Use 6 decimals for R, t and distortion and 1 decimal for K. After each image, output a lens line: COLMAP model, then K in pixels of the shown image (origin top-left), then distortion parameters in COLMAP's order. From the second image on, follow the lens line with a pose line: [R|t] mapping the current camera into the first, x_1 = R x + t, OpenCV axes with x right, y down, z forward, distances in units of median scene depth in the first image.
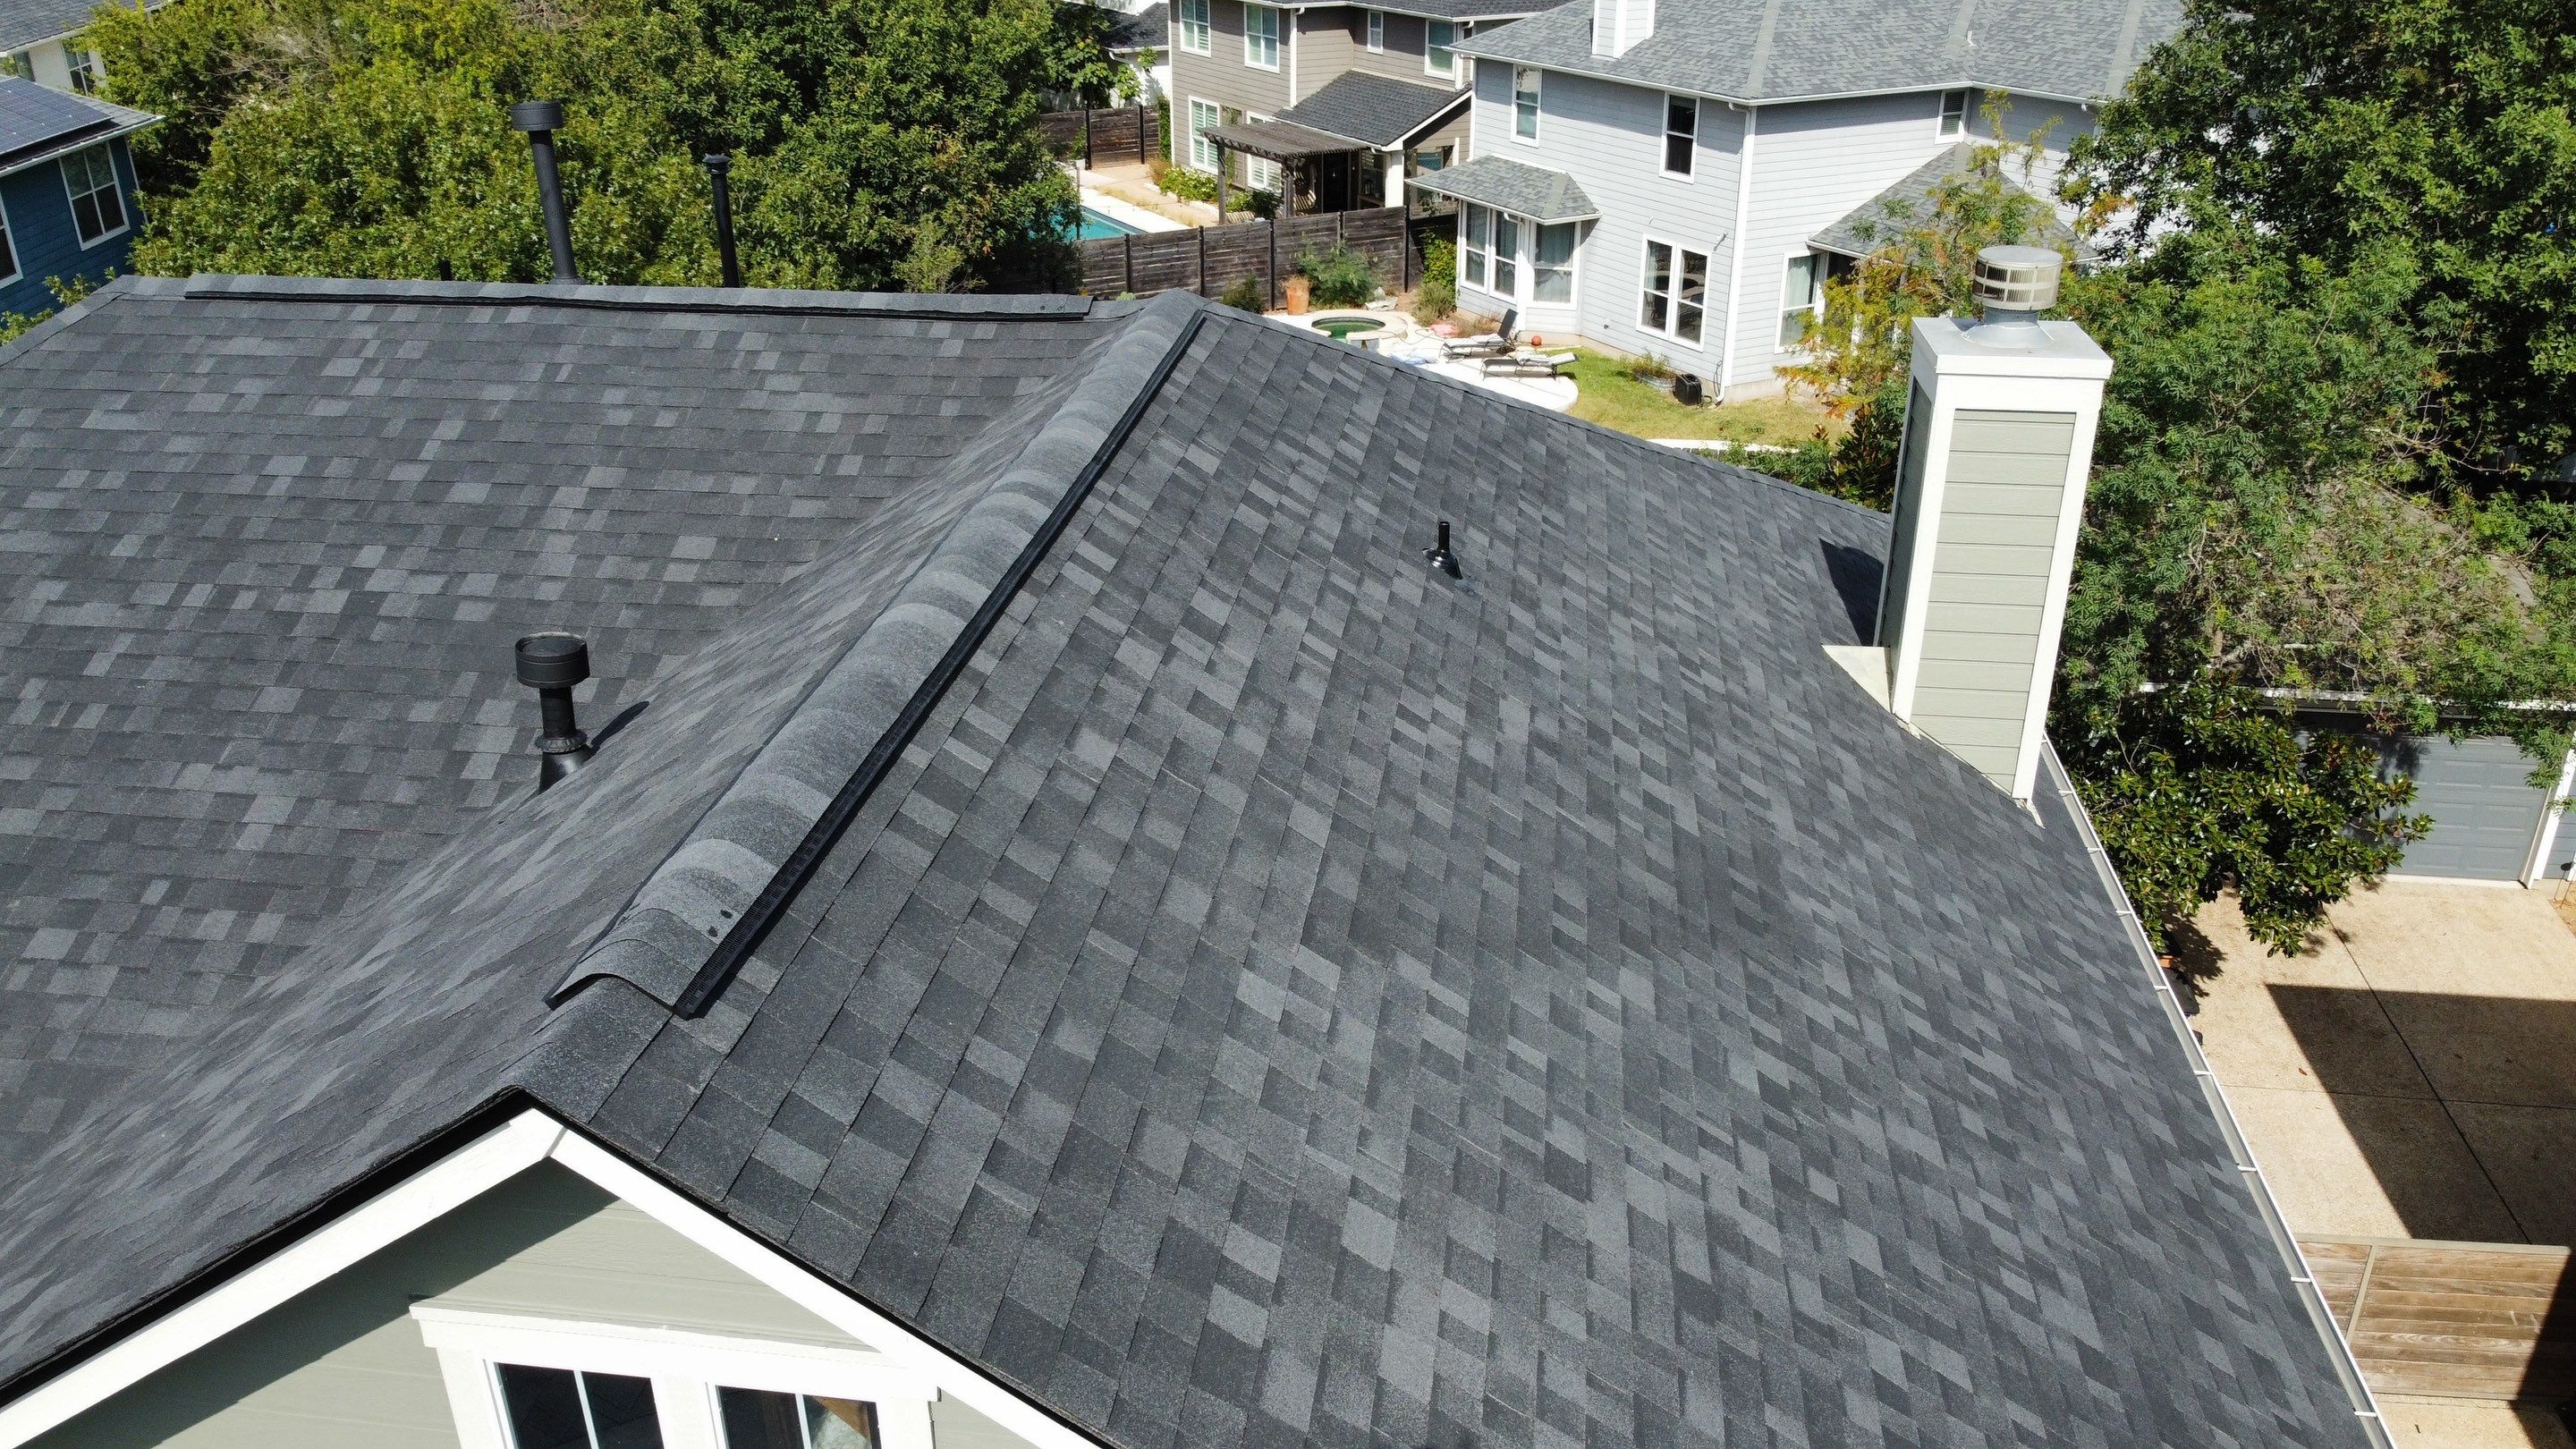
lens RADIAL K [[1950.9, 0, 1285.9], [0, 1950.9, 736.5], [0, 0, 1]] dist [0.008823, -0.014456]
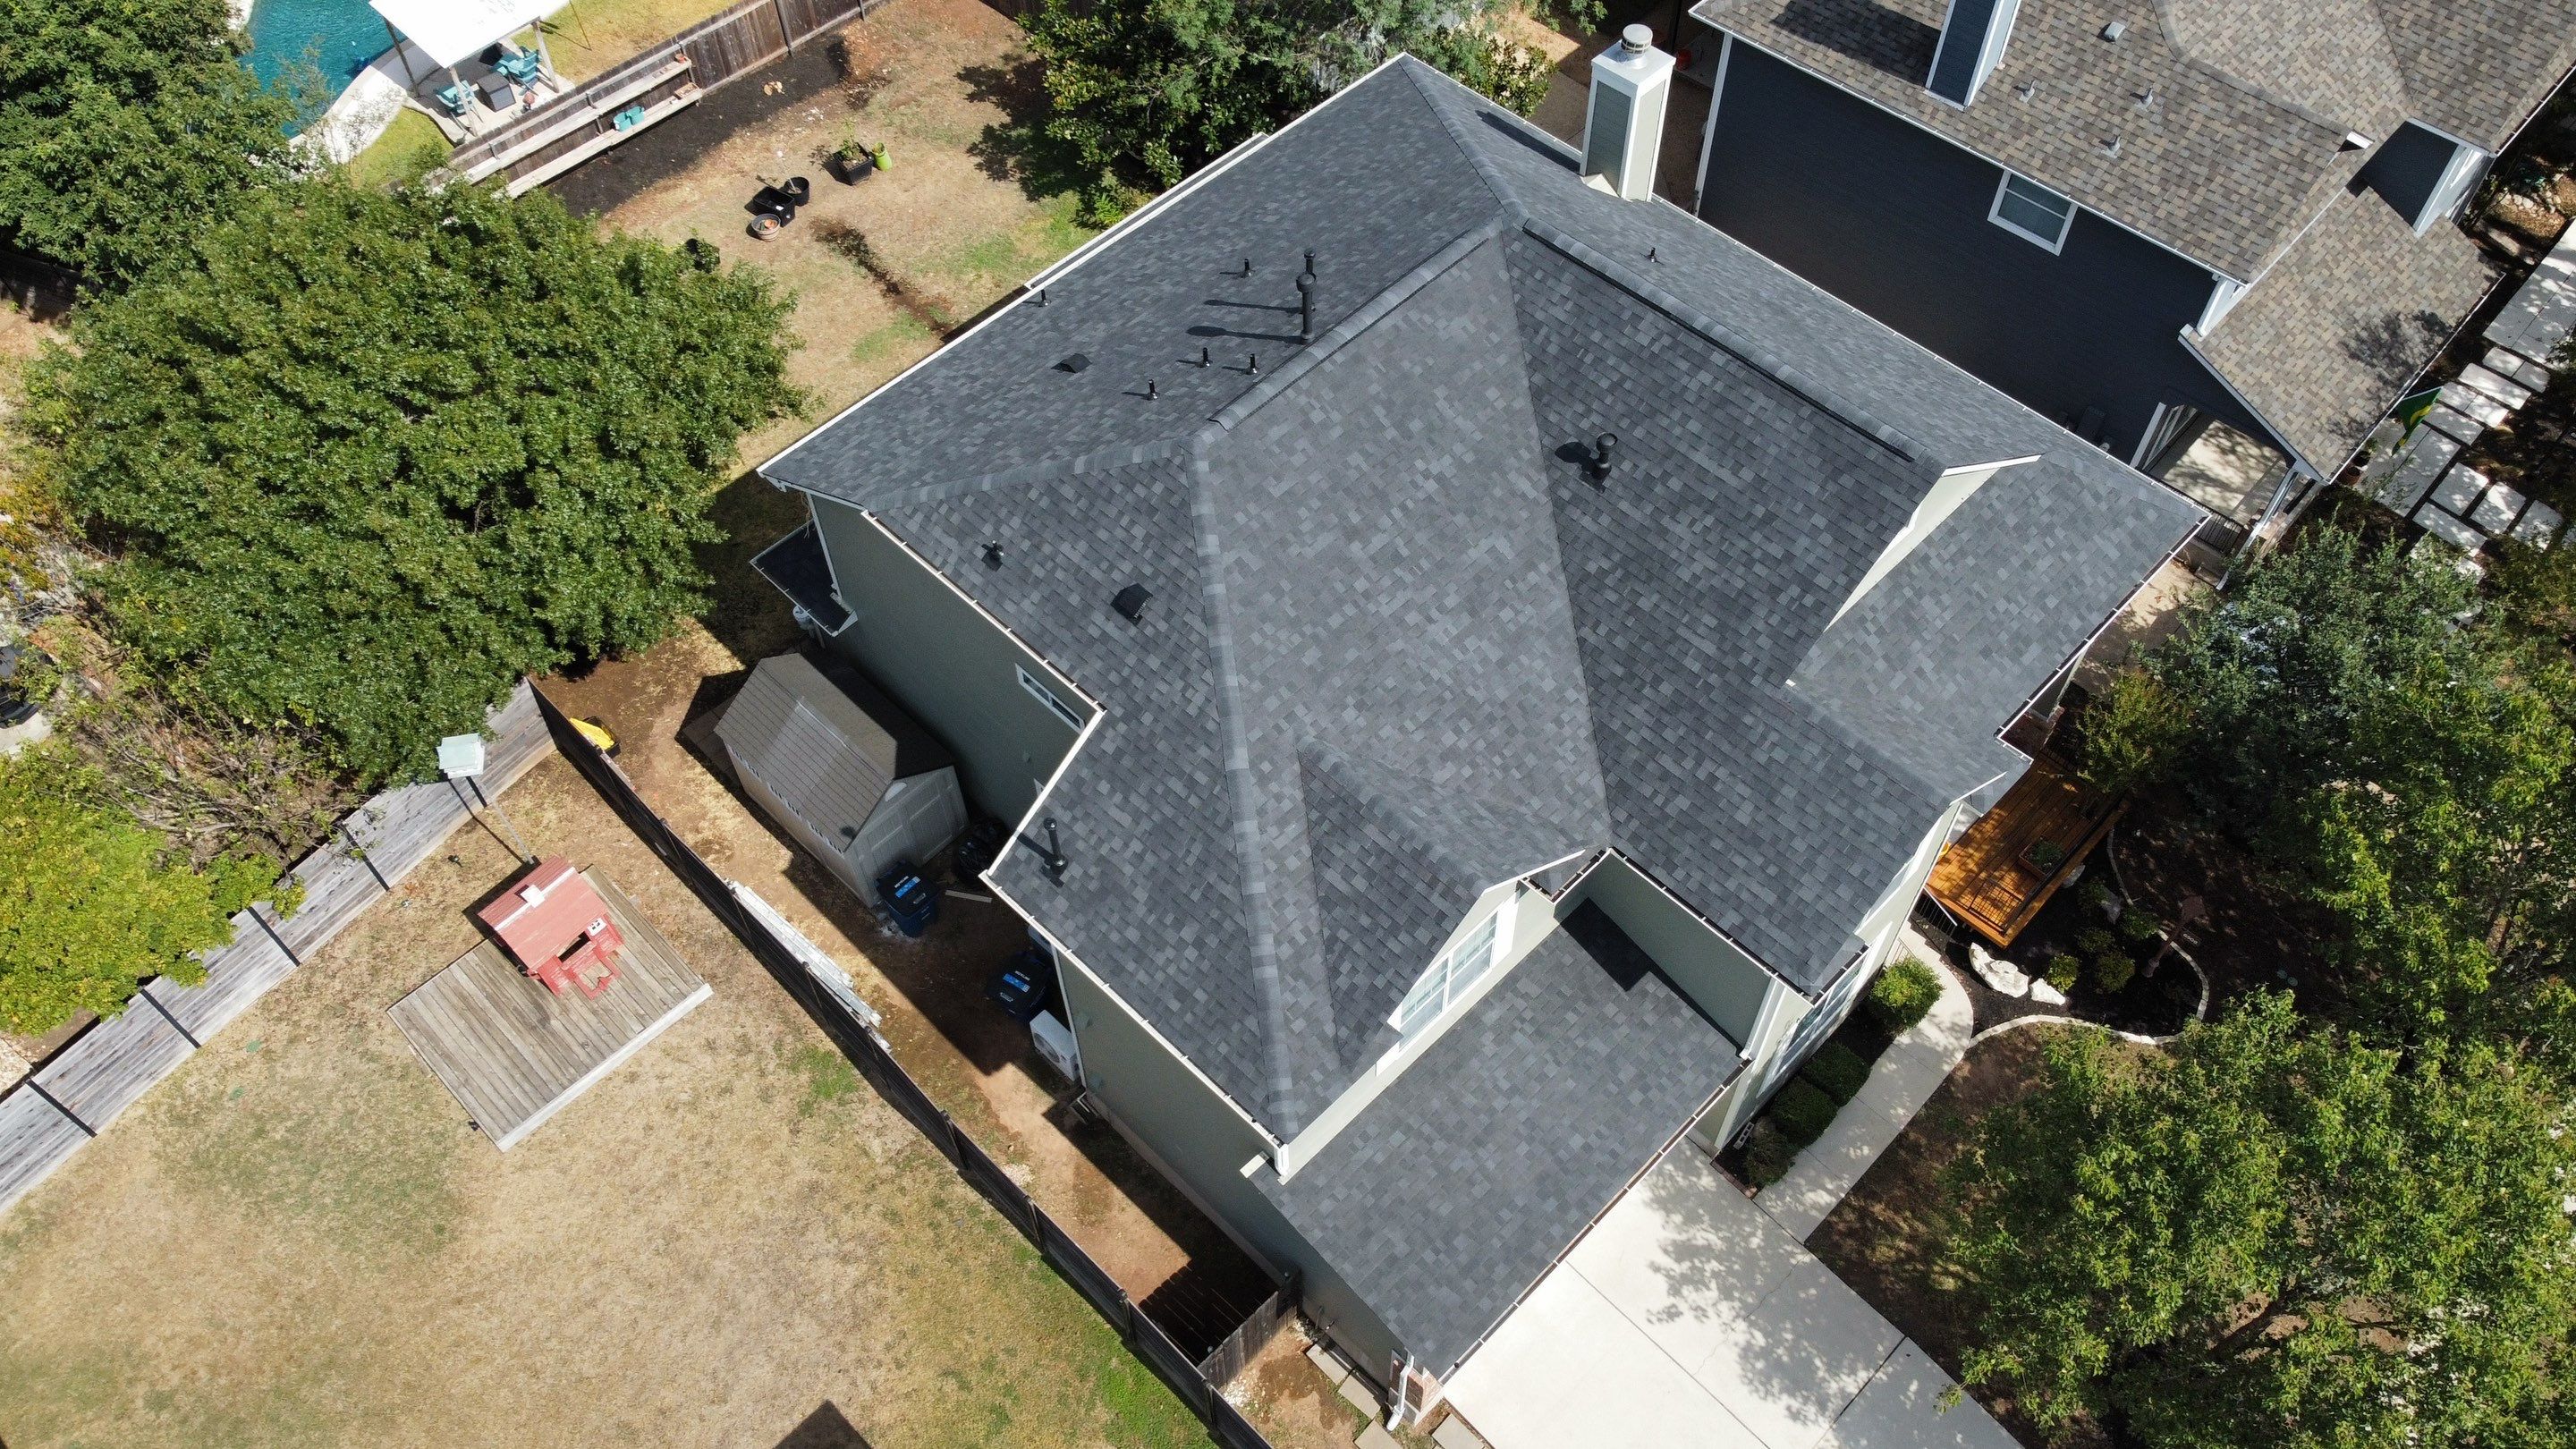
lens RADIAL K [[1950.9, 0, 1284.9], [0, 1950.9, 747.9], [0, 0, 1]] dist [0.008823, -0.014456]
pose [[0.599880, -0.653692, 0.461336, -1.969540], [0.353494, 0.733816, 0.580134, -1.361223], [-0.717765, -0.184931, 0.671278, -0.719427]]
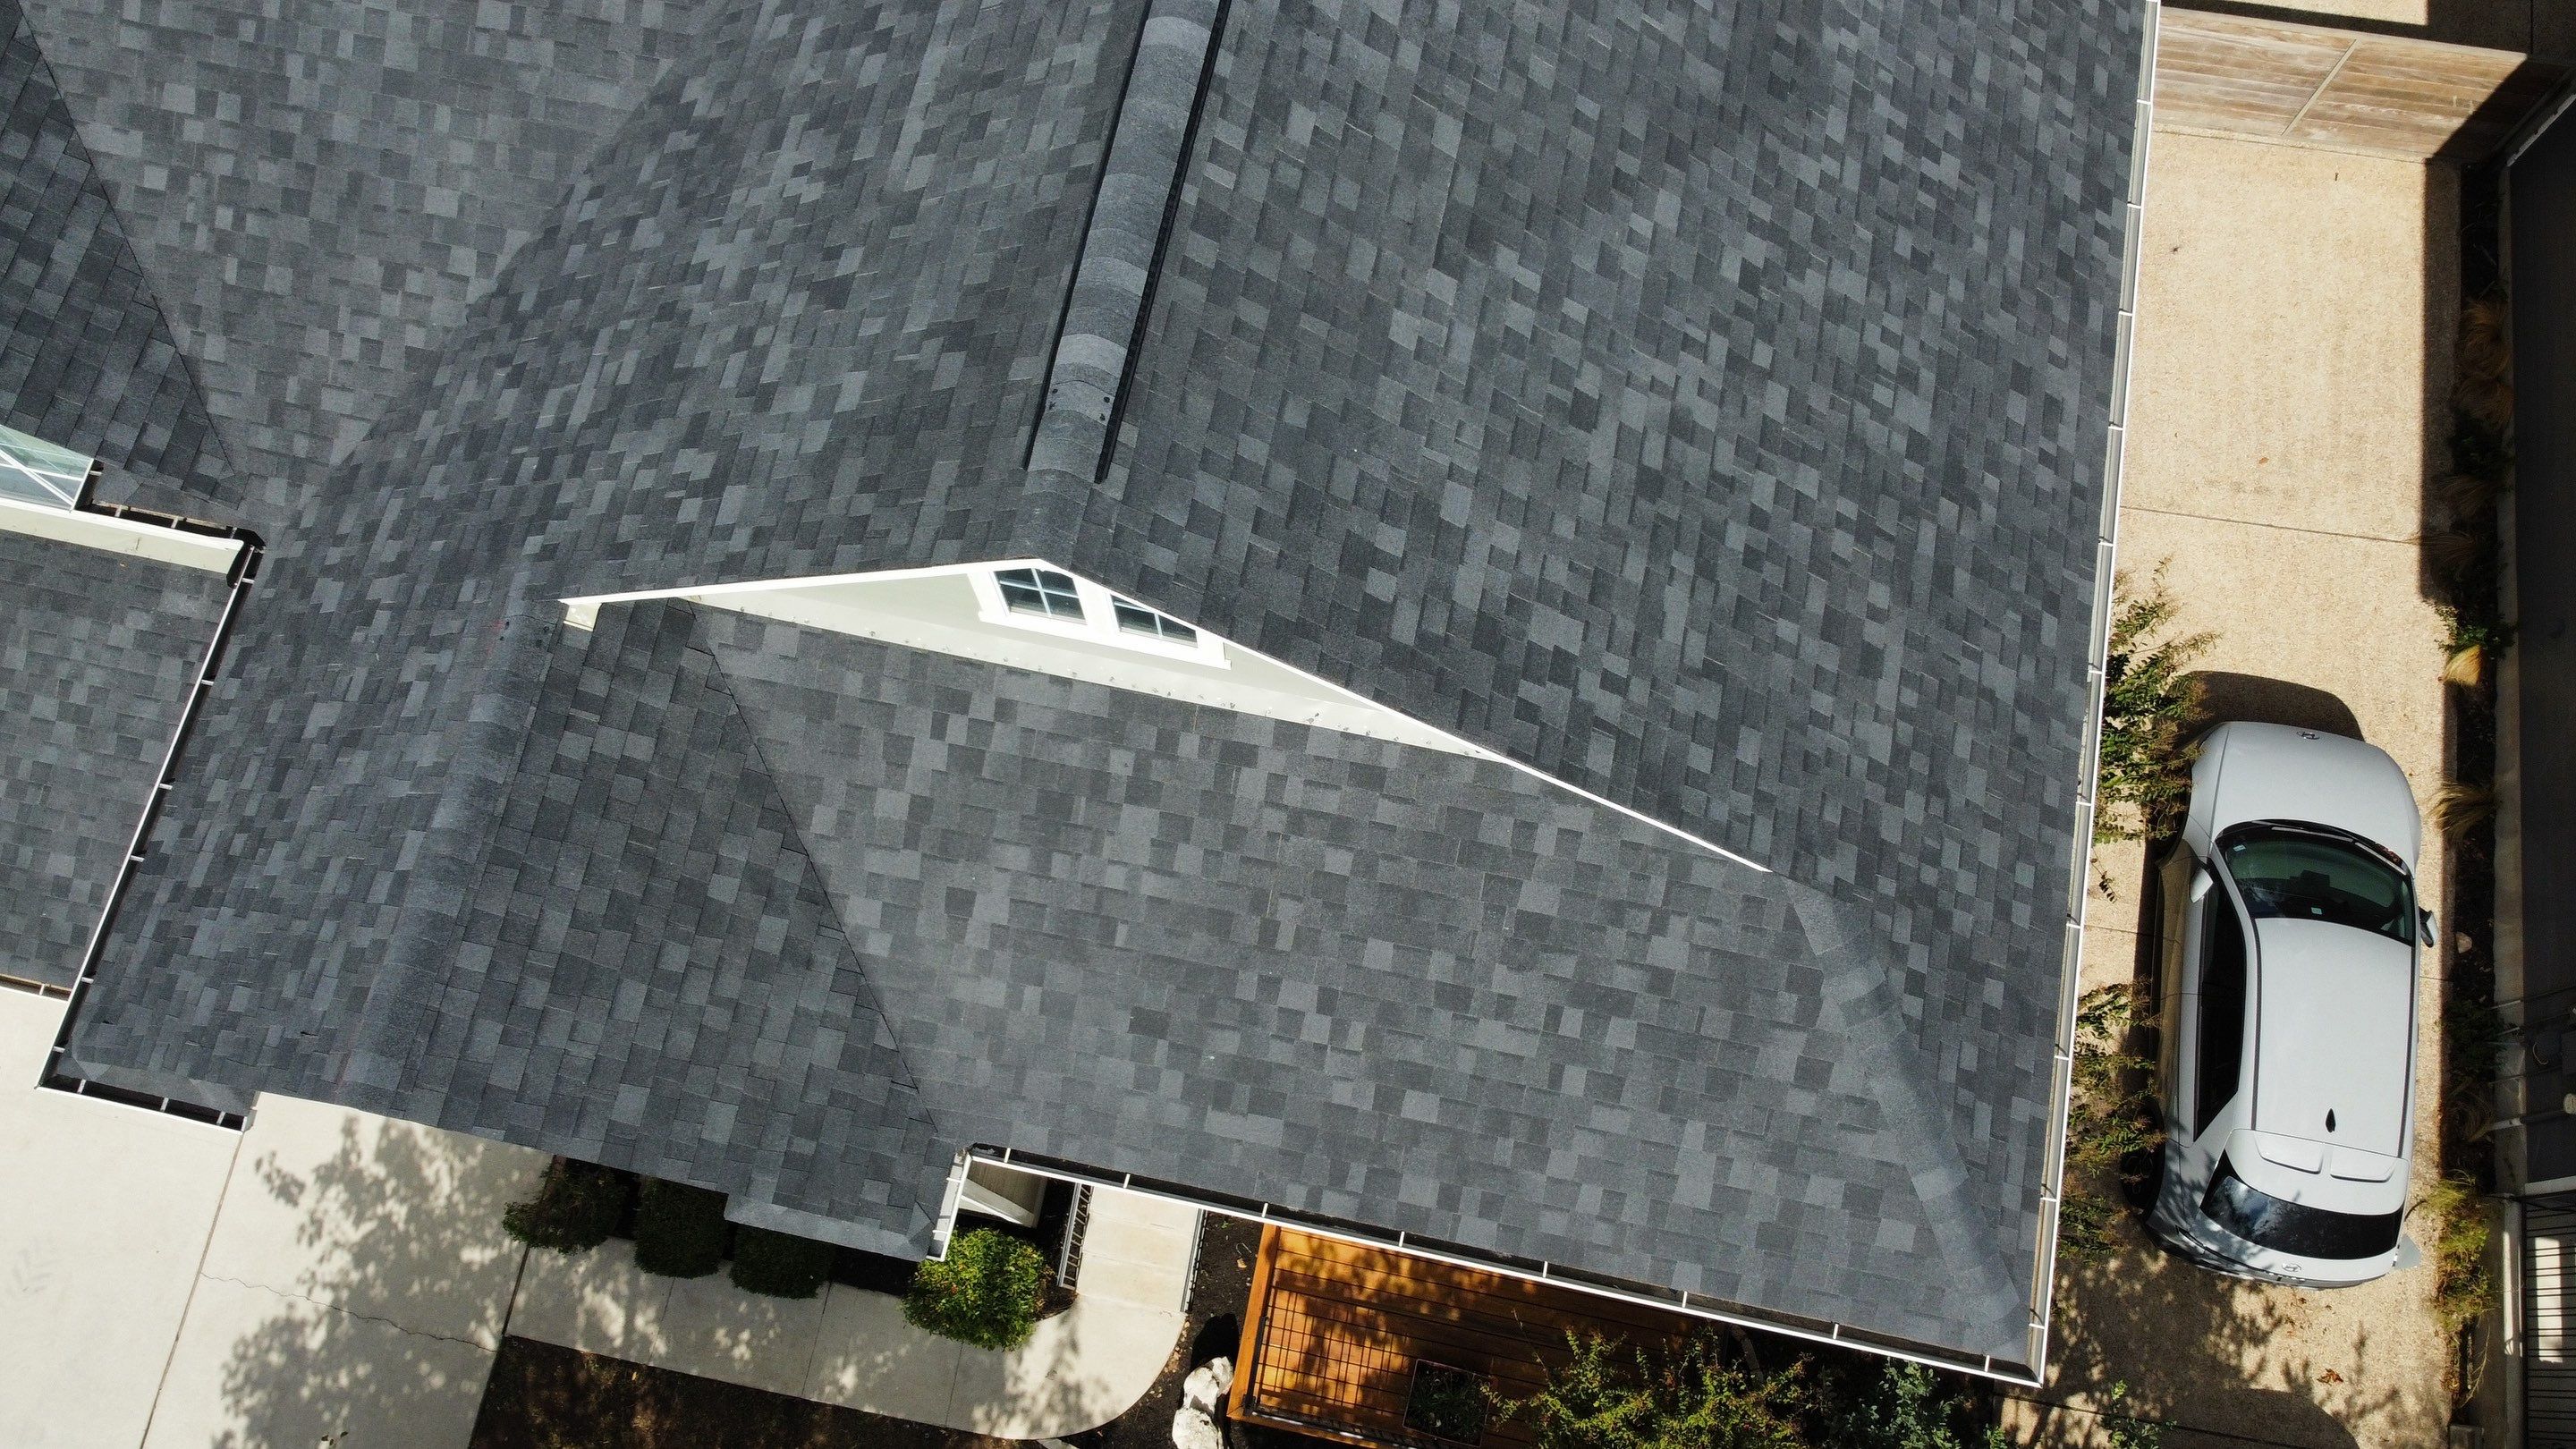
lens RADIAL K [[1950.9, 0, 1283.9], [0, 1950.9, 738.1], [0, 0, 1]] dist [0.008823, -0.014456]
pose [[0.997820, 0.061094, -0.024973, -0.027609], [-0.023676, 0.684523, 0.728607, -0.434312], [0.061608, -0.726427, 0.684477, -0.186878]]
